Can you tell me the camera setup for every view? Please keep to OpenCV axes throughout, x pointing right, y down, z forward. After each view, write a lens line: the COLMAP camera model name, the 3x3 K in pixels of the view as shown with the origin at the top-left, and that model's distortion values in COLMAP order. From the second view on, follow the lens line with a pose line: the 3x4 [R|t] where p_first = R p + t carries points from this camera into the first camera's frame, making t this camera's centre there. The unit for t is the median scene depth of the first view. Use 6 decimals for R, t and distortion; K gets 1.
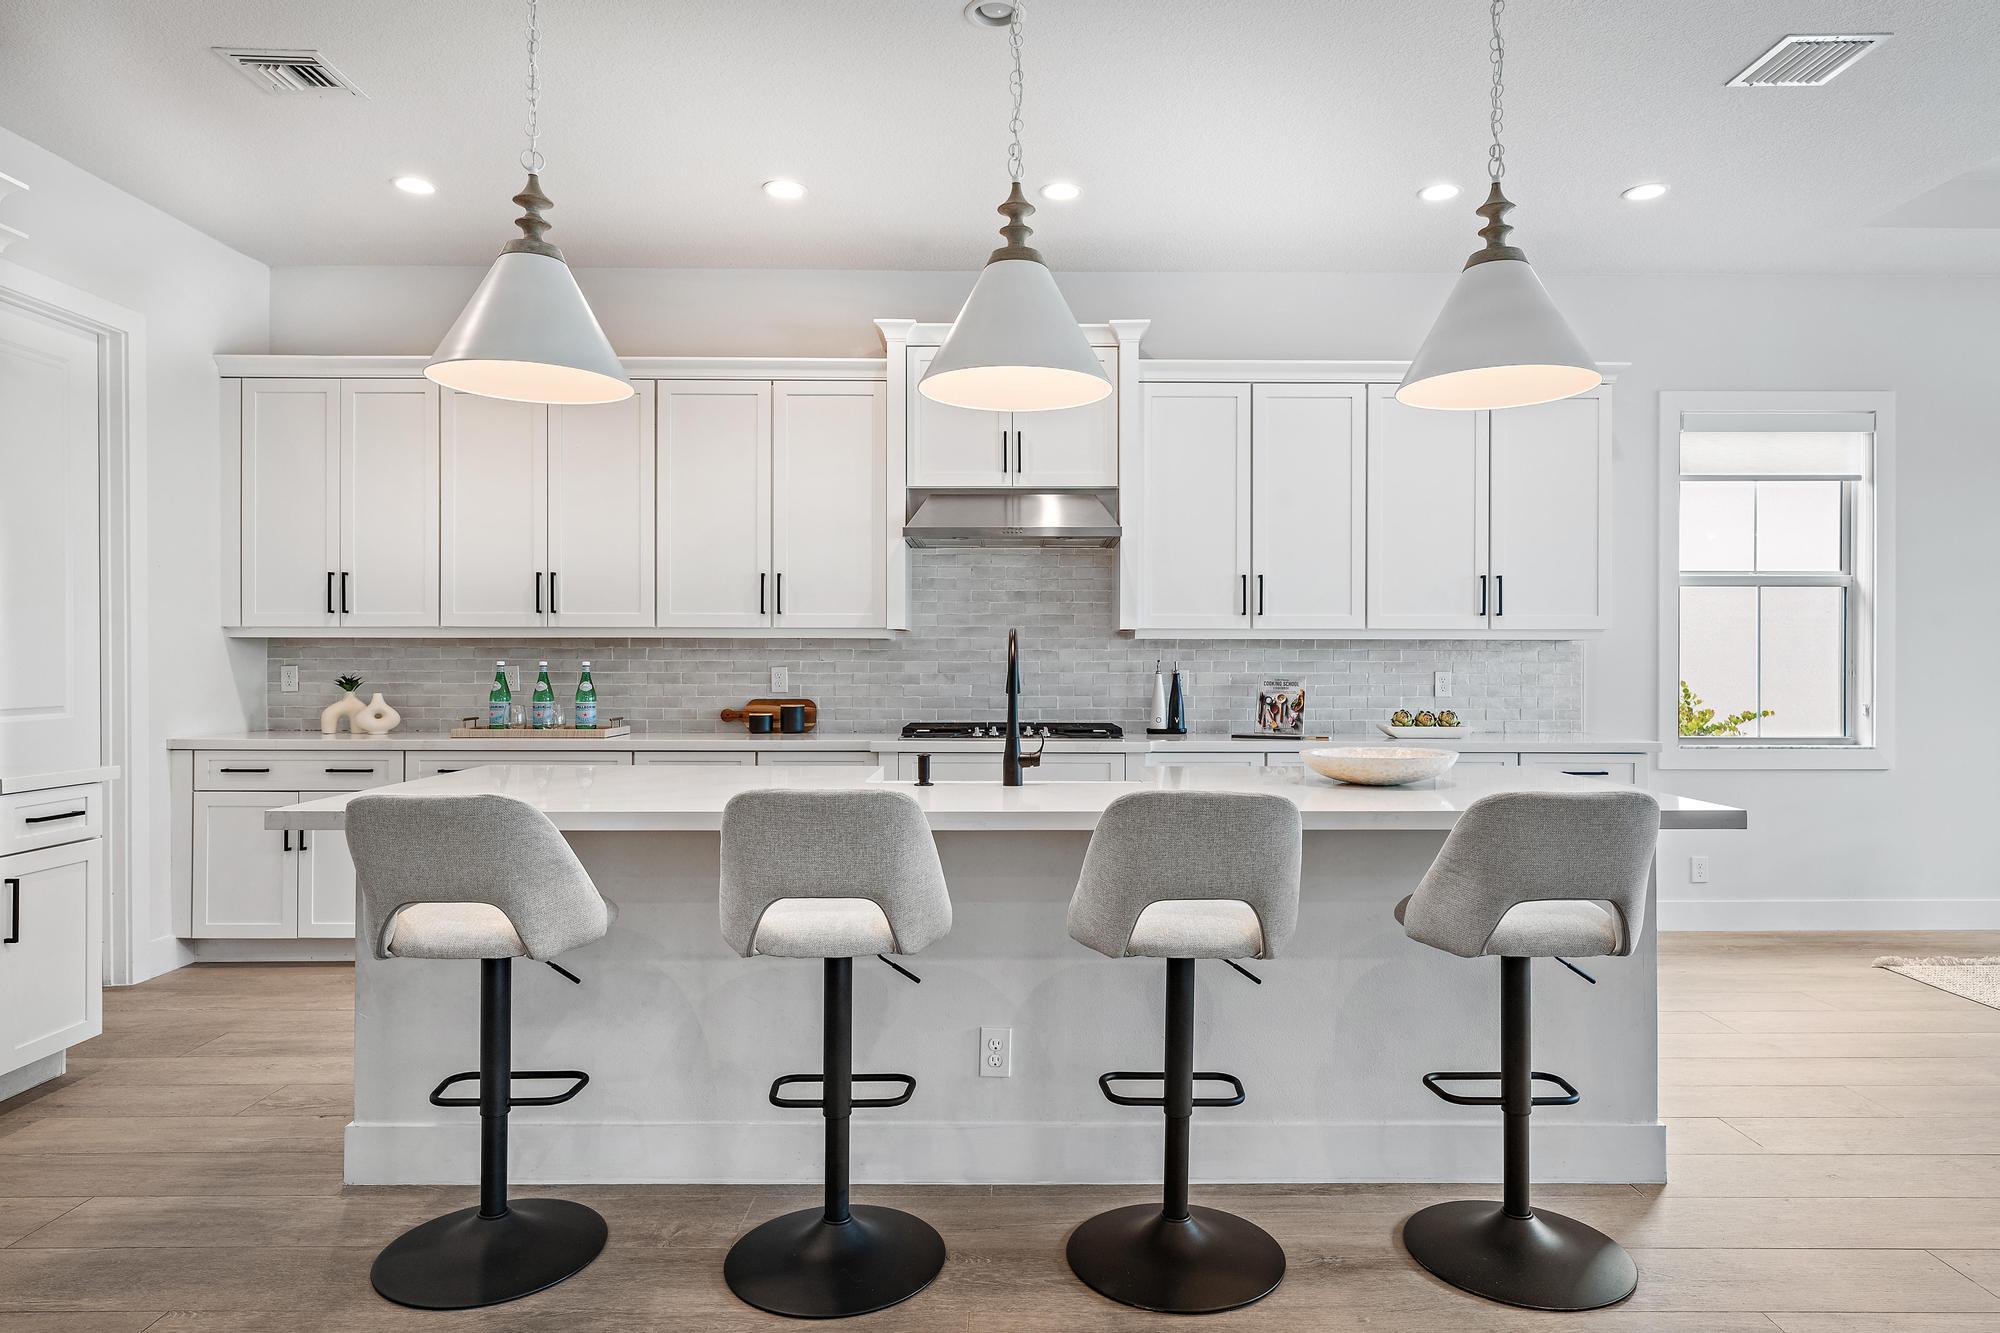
lens RADIAL K [[1181.0, 0, 1027.3], [0, 1181.0, 659.8], [0, 0, 1]] dist [0.005724, -0.002855]
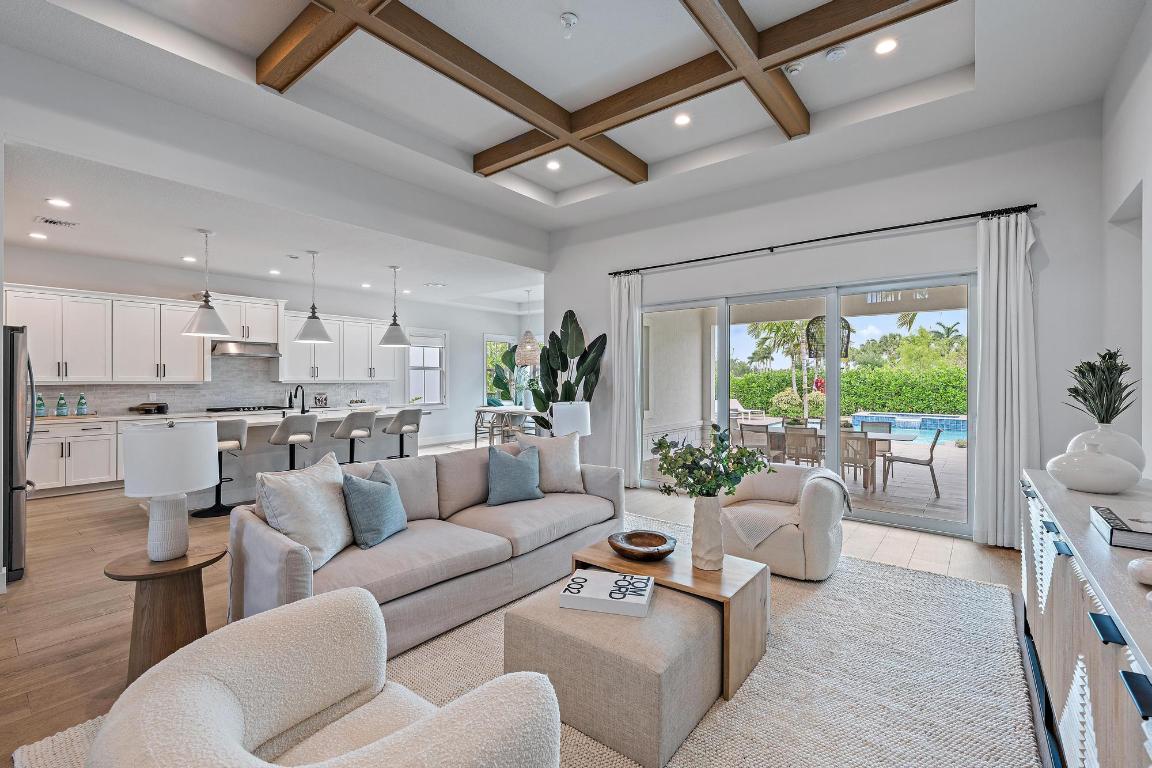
lens RADIAL K [[496.4, 0, 575.1], [0, 496.4, 379.9], [0, 0, 1]] dist [-0.001711, -0.000490]
pose [[0.635968, -0.003598, 0.771707, -0.542106], [0.000790, 0.999992, 0.004011, -0.034595], [-0.771715, -0.001941, 0.635966, -0.738857]]
